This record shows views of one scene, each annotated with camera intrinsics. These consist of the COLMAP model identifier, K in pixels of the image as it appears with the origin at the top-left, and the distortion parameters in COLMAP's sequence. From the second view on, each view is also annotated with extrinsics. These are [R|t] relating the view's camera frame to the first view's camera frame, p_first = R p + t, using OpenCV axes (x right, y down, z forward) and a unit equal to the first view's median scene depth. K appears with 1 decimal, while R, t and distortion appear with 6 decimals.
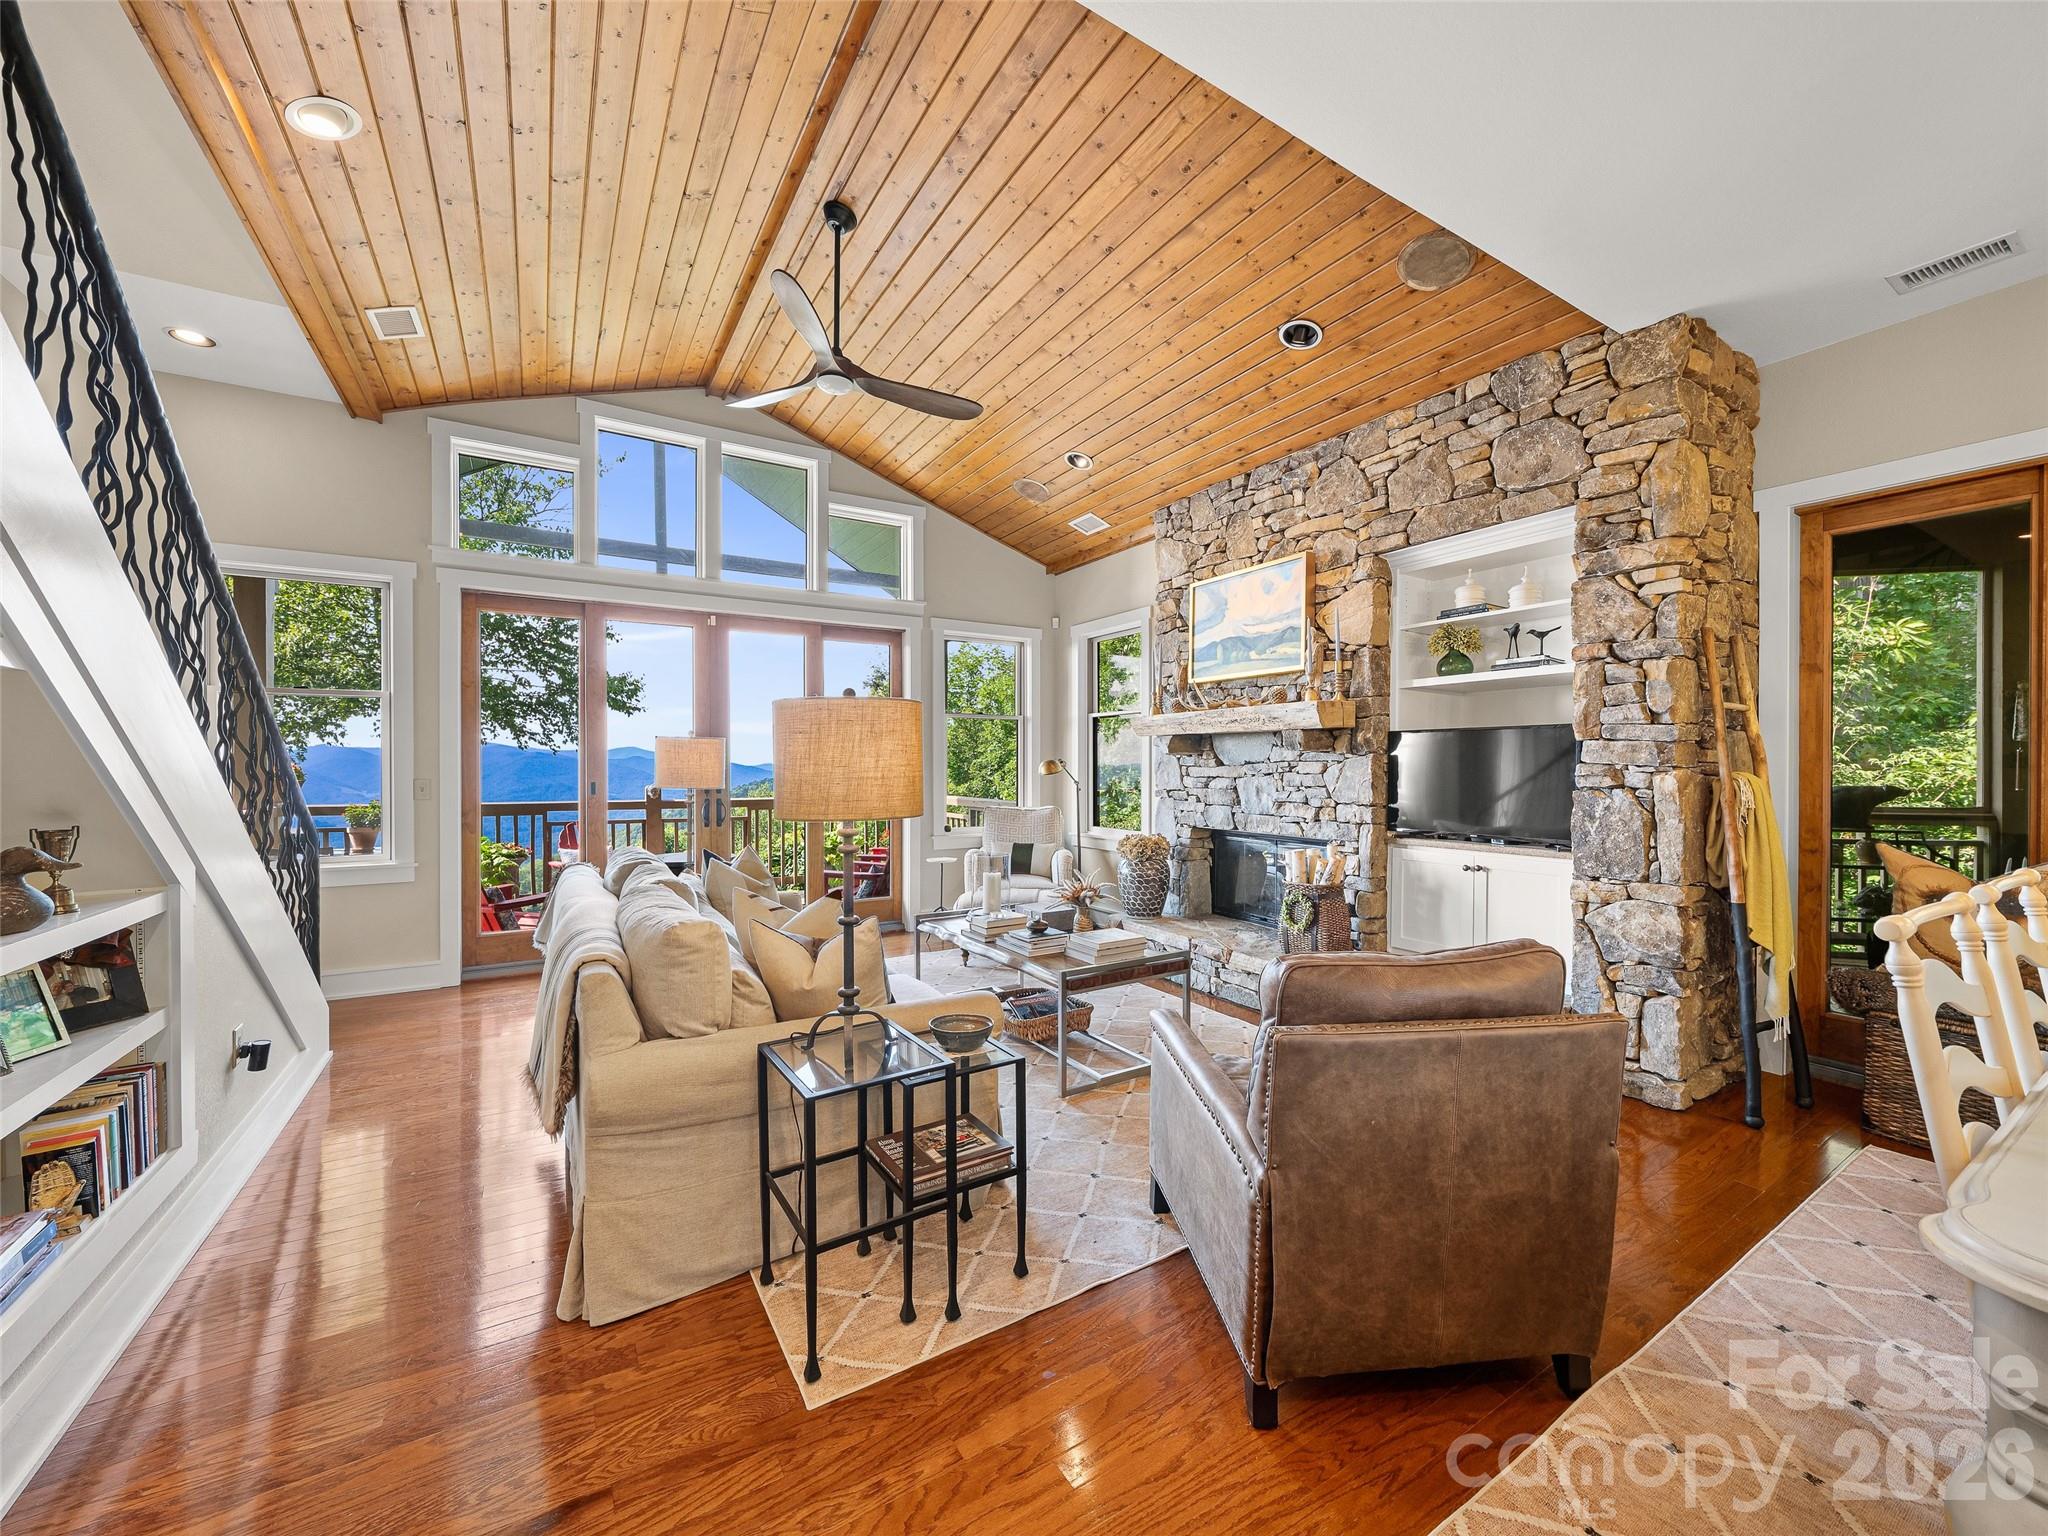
lens RADIAL K [[809.9, 0, 1019.3], [0, 809.9, 768.7], [0, 0, 1]] dist [-0.005532, -0.000483]
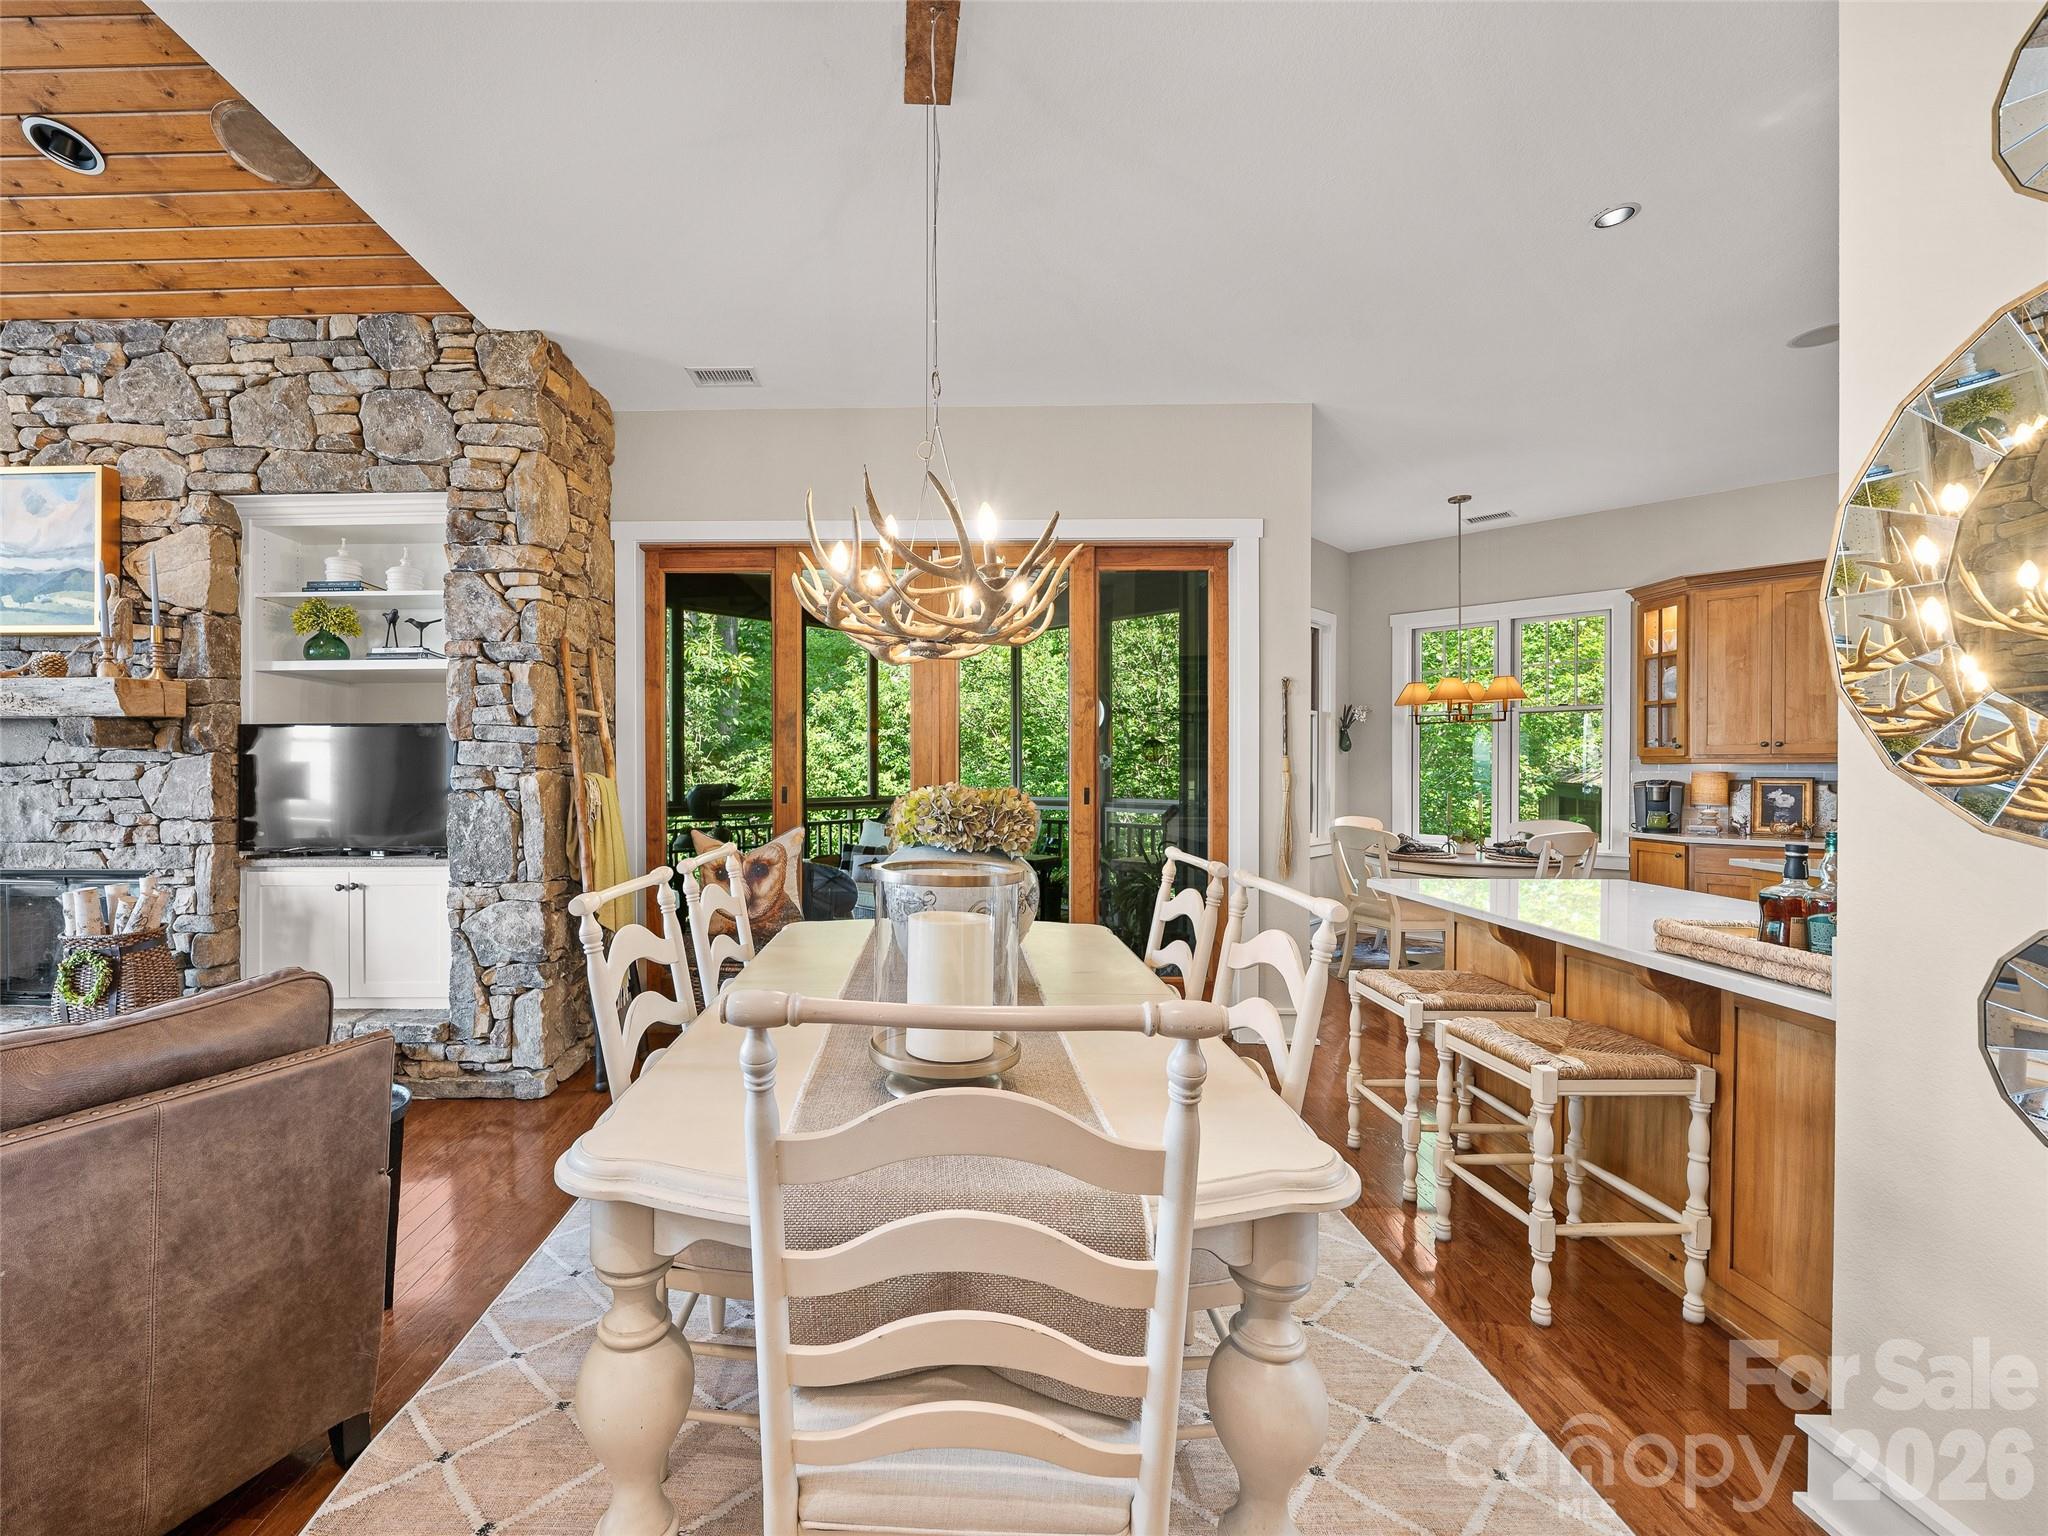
lens RADIAL K [[904.8, 0, 929.6], [0, 904.8, 777.9], [0, 0, 1]] dist [-0.002952, -0.000371]
pose [[0.529361, -0.012131, 0.848310, 0.083735], [0.006993, 0.999926, 0.009936, 0.002182], [-0.848368, 0.000672, 0.529406, -0.039488]]
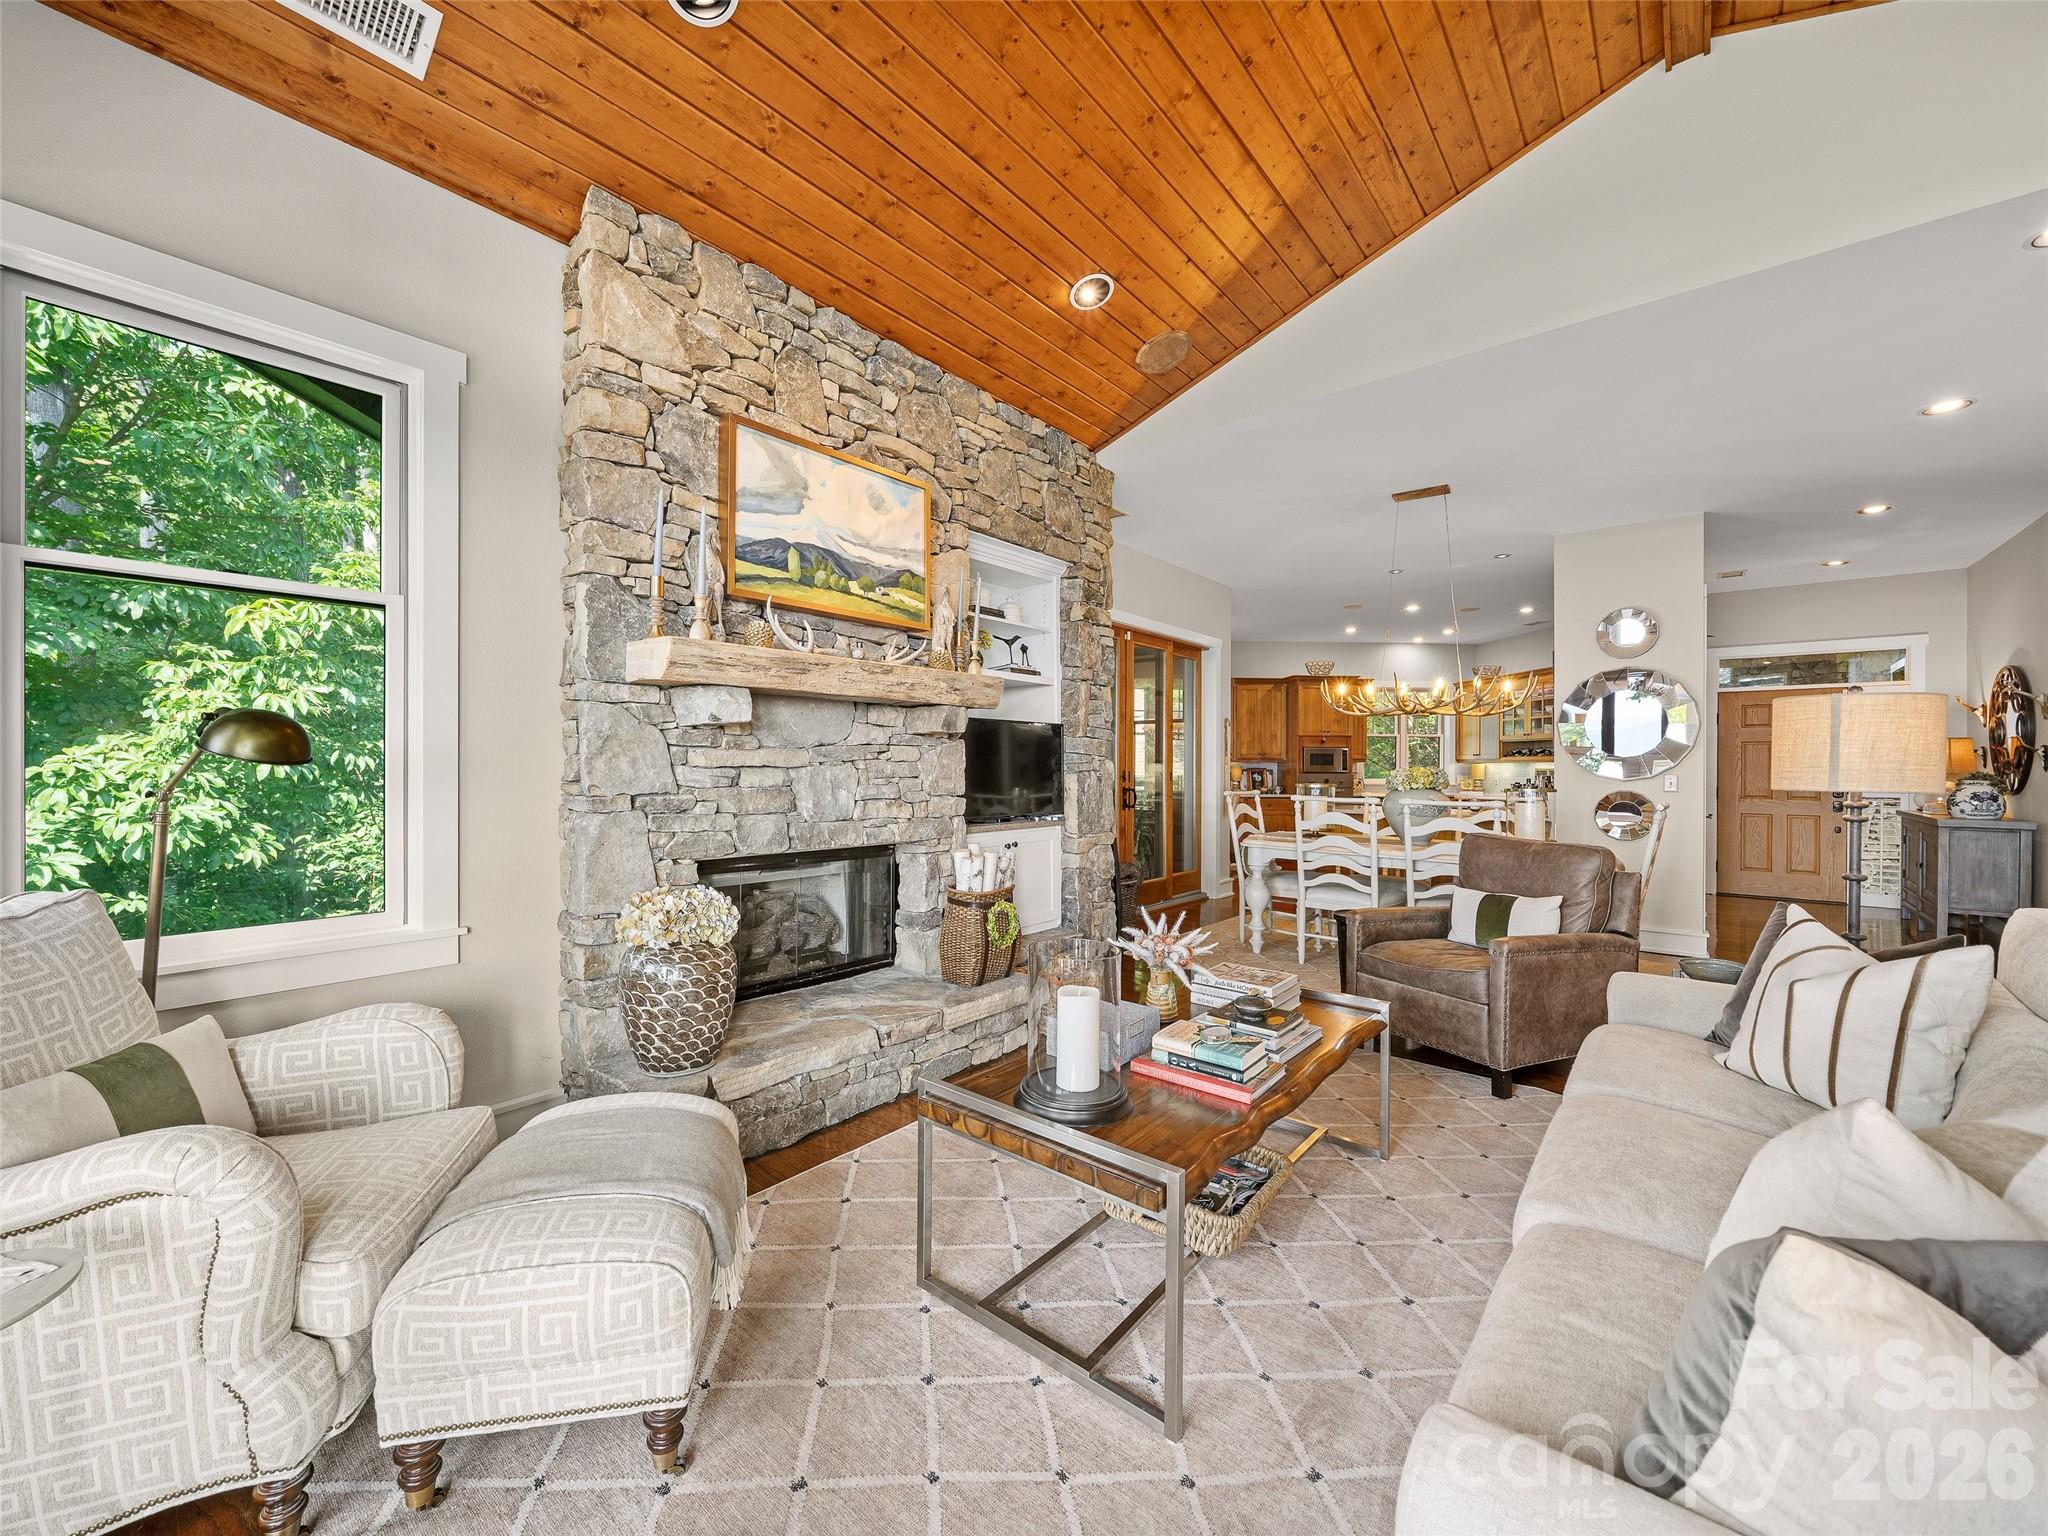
lens RADIAL K [[809.9, 0, 1019.3], [0, 809.9, 768.7], [0, 0, 1]] dist [-0.005532, -0.000483]
pose [[-0.336429, -0.004240, 0.941699, -0.558795], [-0.001767, 0.999991, 0.003872, 0.013469], [-0.941707, -0.000361, -0.336434, 1.524771]]
